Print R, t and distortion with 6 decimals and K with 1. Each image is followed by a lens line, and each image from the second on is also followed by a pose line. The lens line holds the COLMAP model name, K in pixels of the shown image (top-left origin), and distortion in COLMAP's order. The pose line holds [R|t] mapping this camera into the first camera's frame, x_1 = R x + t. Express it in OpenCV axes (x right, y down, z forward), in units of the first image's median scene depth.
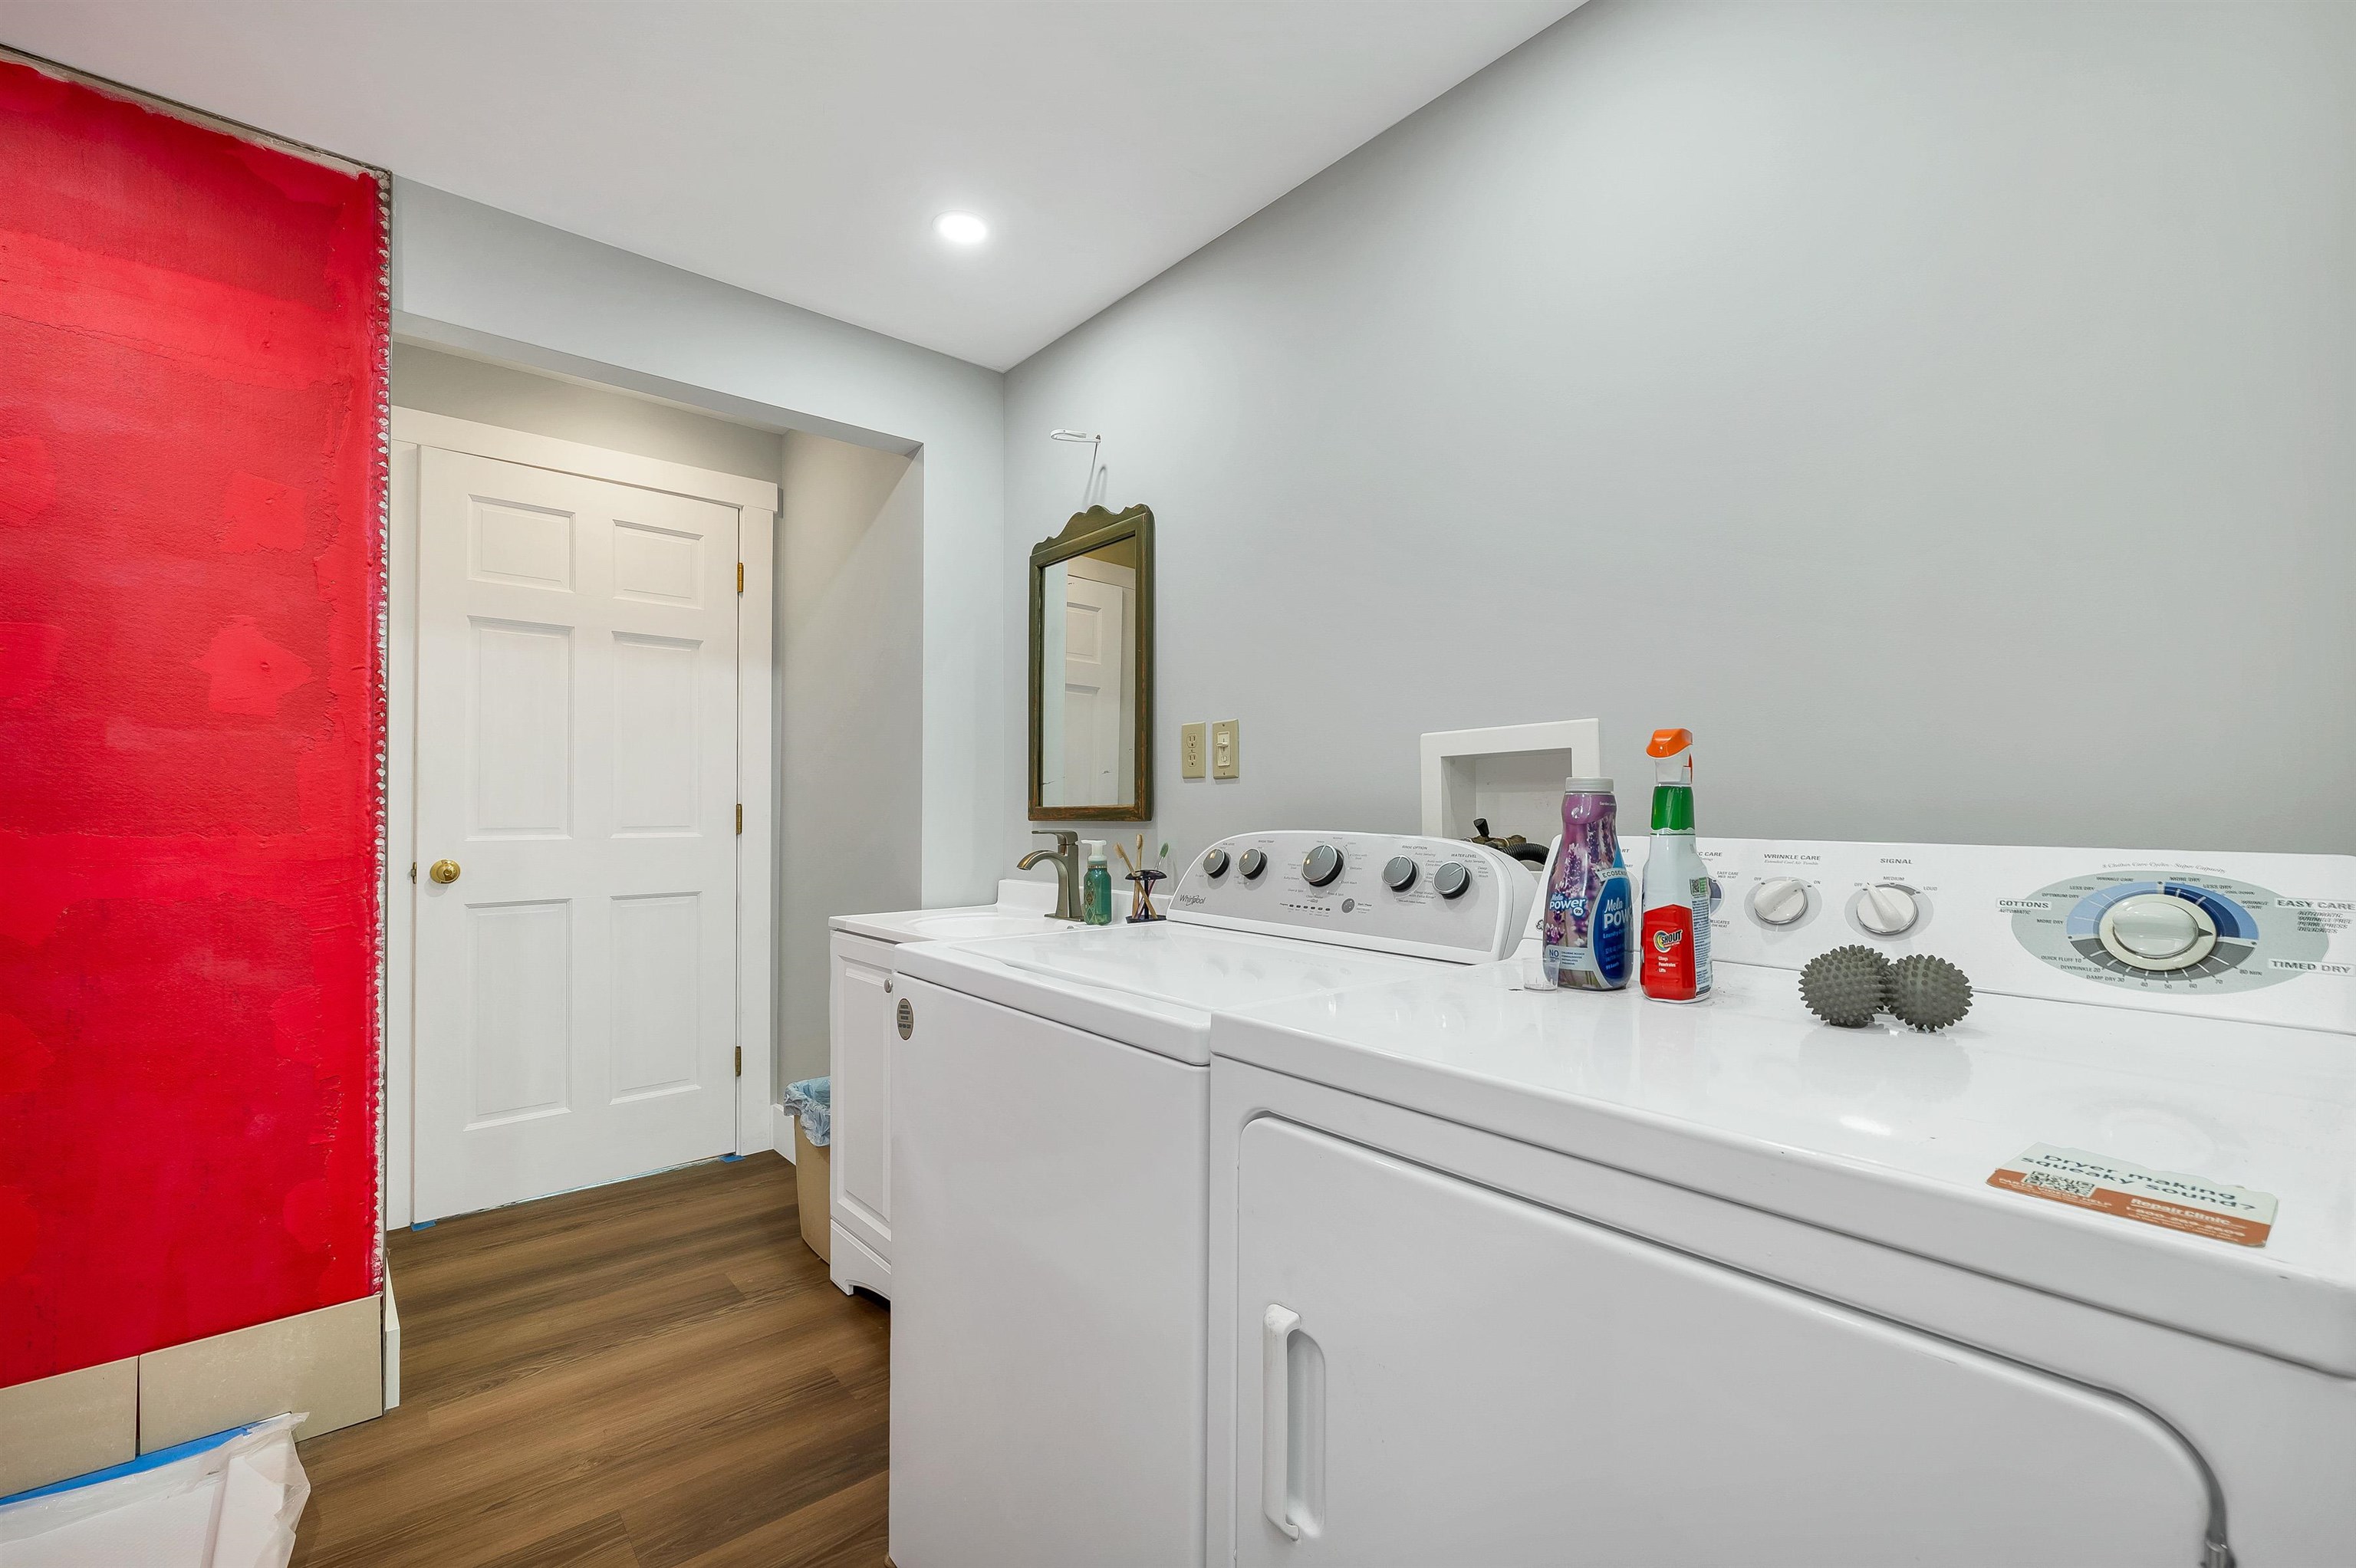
lens RADIAL K [[990.5, 0, 1171.5], [0, 990.5, 780.9], [0, 0, 1]] dist [-0.002182, -0.000220]
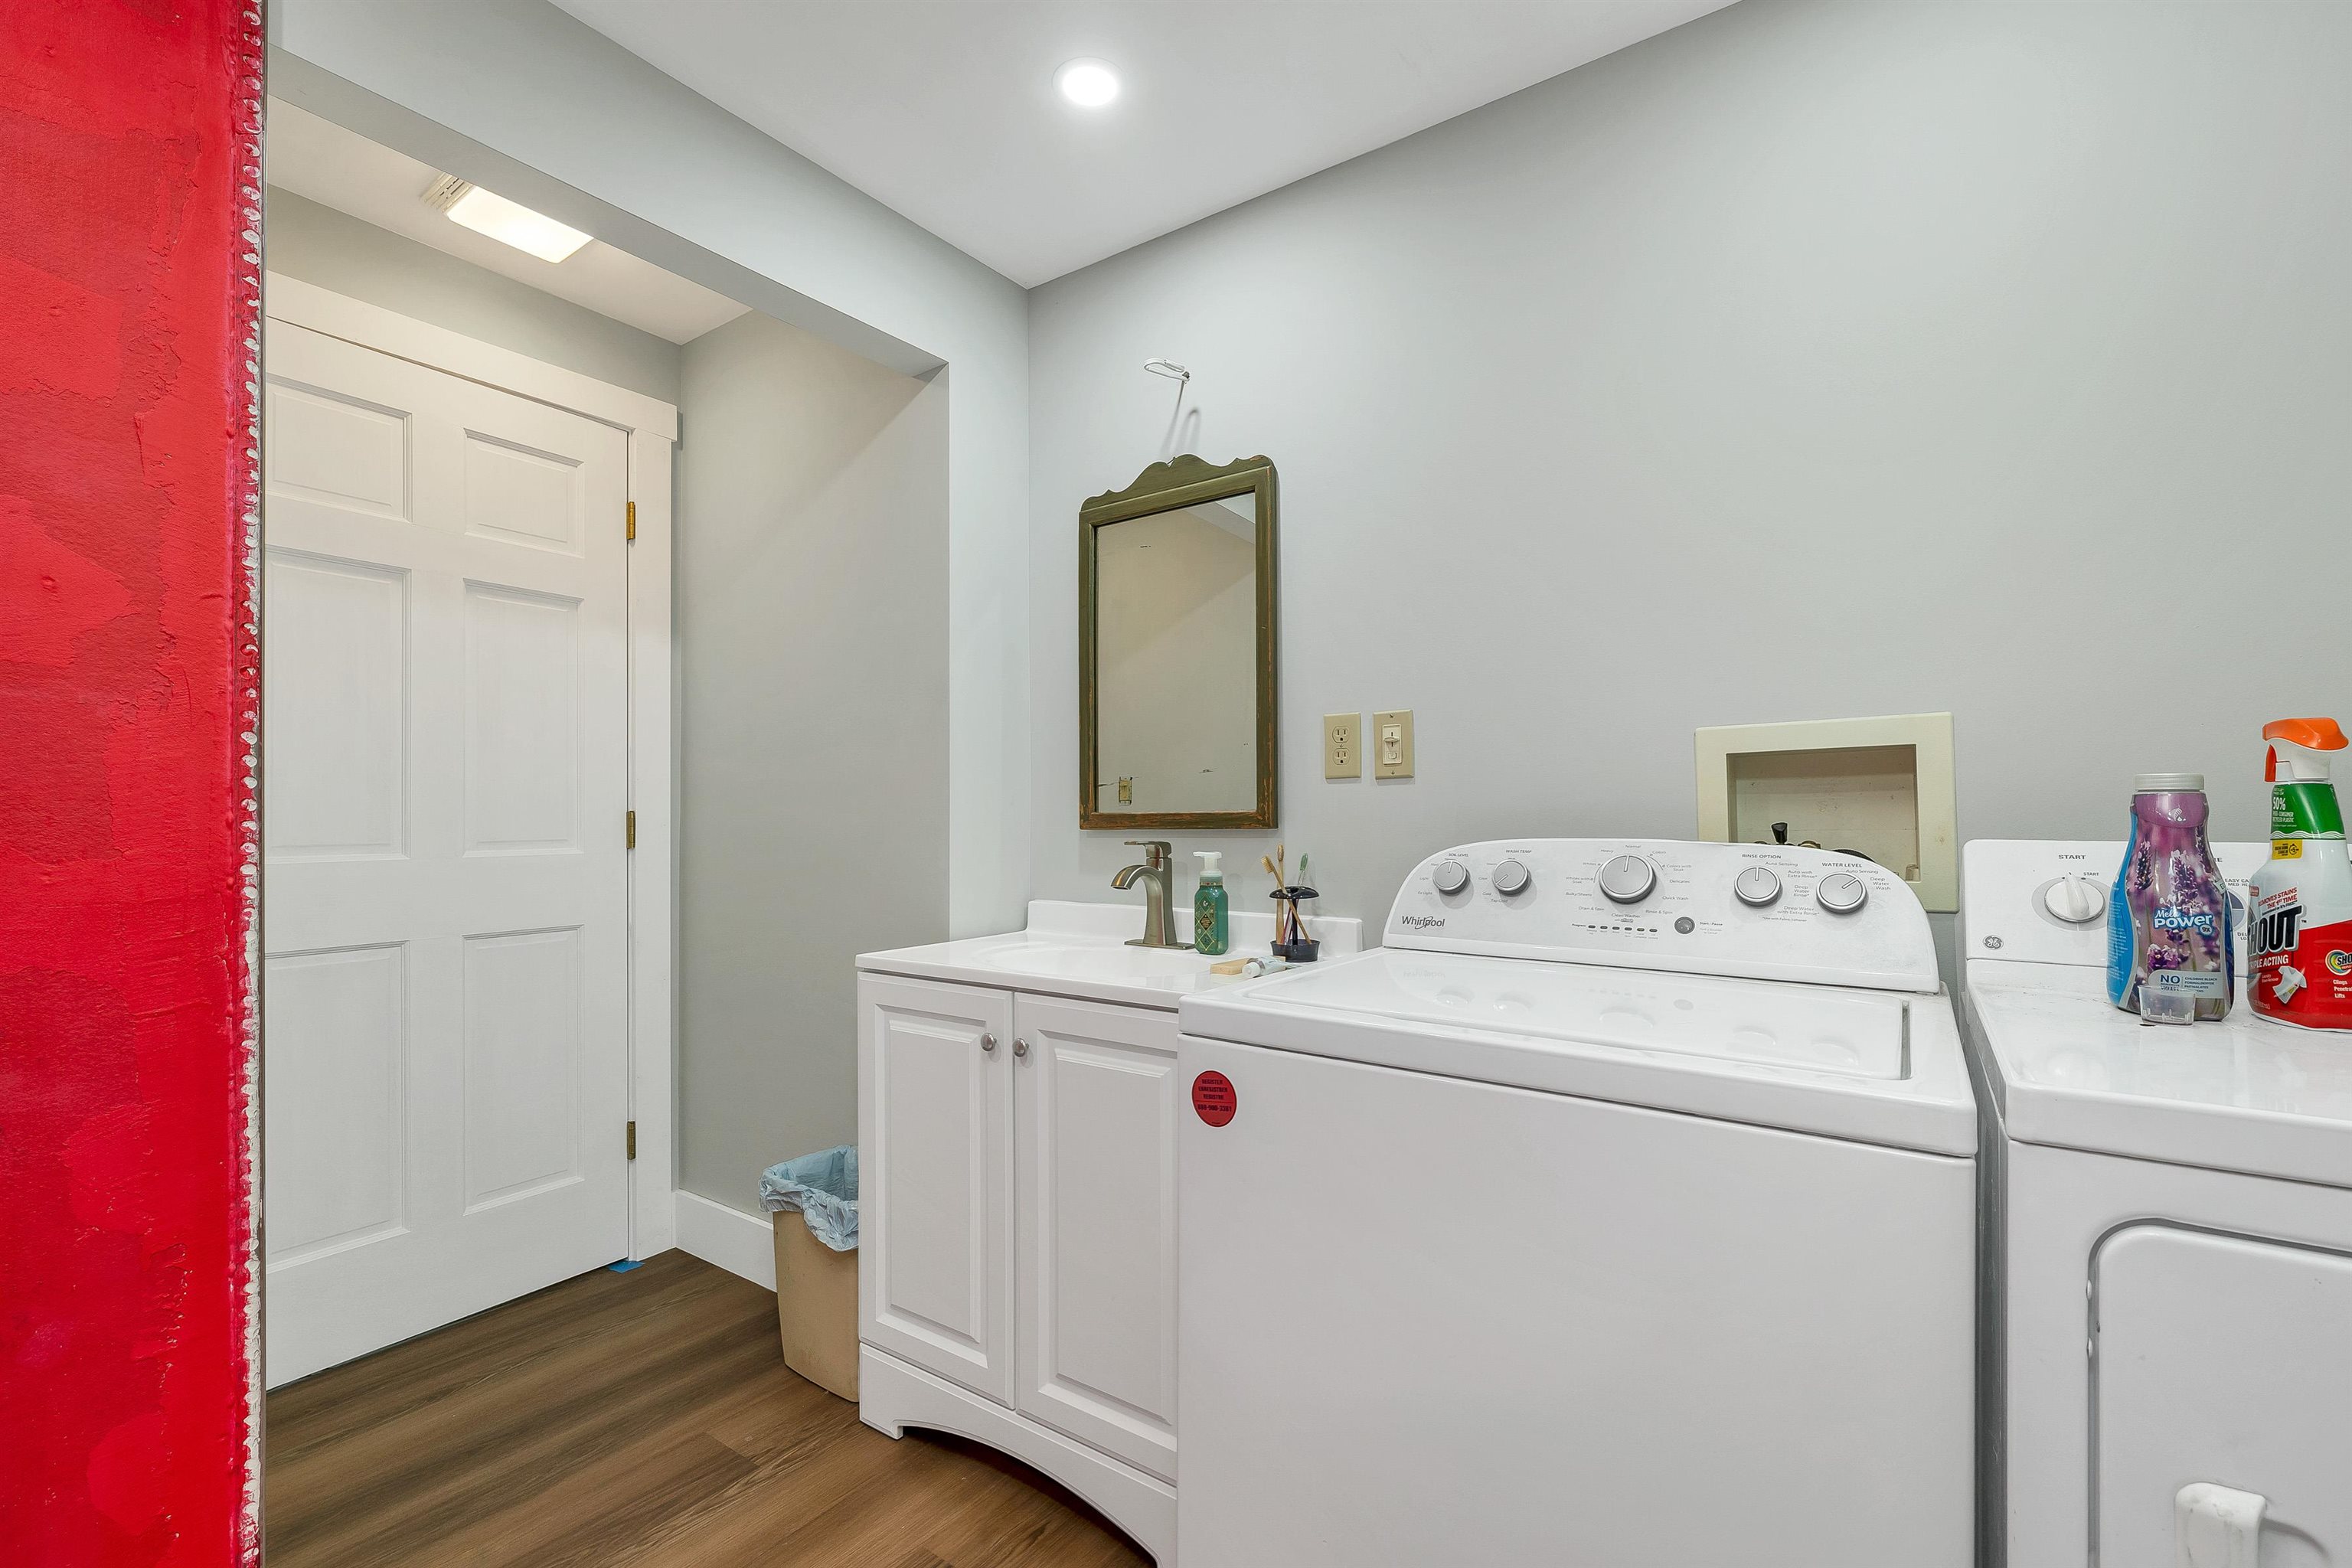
lens RADIAL K [[1001.2, 0, 1162.7], [0, 1001.2, 791.4], [0, 0, 1]] dist [-0.003738, 0.000649]
pose [[0.967935, 0.001931, 0.251192, -0.350698], [-0.002916, 0.999989, 0.003548, 0.006138], [-0.251182, -0.004167, 0.967931, 0.202851]]
